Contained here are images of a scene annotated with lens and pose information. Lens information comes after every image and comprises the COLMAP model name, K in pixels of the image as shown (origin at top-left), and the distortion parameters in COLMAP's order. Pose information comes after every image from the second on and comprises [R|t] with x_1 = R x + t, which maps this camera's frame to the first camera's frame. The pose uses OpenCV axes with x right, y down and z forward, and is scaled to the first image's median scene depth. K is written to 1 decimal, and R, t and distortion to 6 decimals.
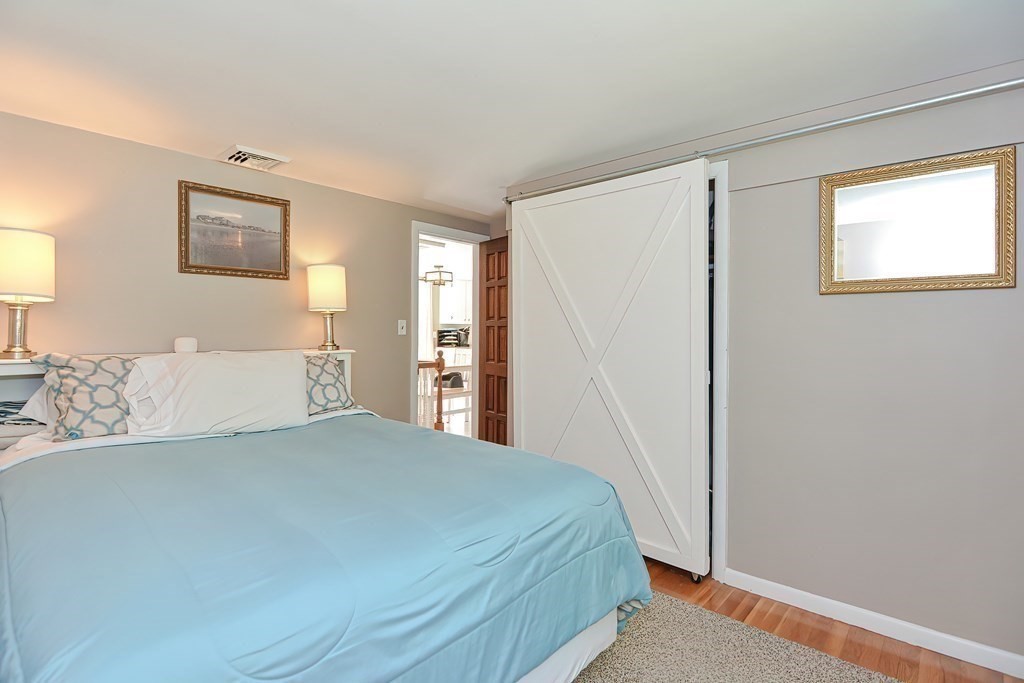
lens RADIAL K [[497.0, 0, 502.4], [0, 497.0, 336.3], [0, 0, 1]] dist [-0.003897, -0.004585]
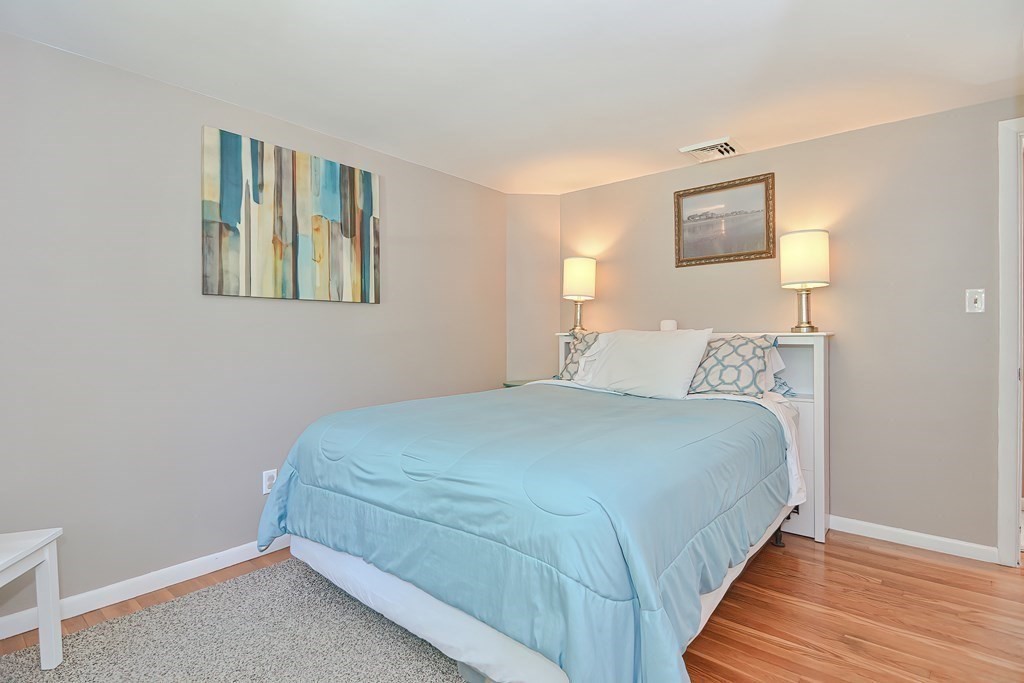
lens RADIAL K [[497.0, 0, 502.4], [0, 497.0, 336.3], [0, 0, 1]] dist [-0.003897, -0.004585]
pose [[0.030822, -0.001735, -0.999523, 0.538338], [-0.011351, 0.999933, -0.002086, 0.046408], [0.999460, 0.011410, 0.030801, 0.519390]]
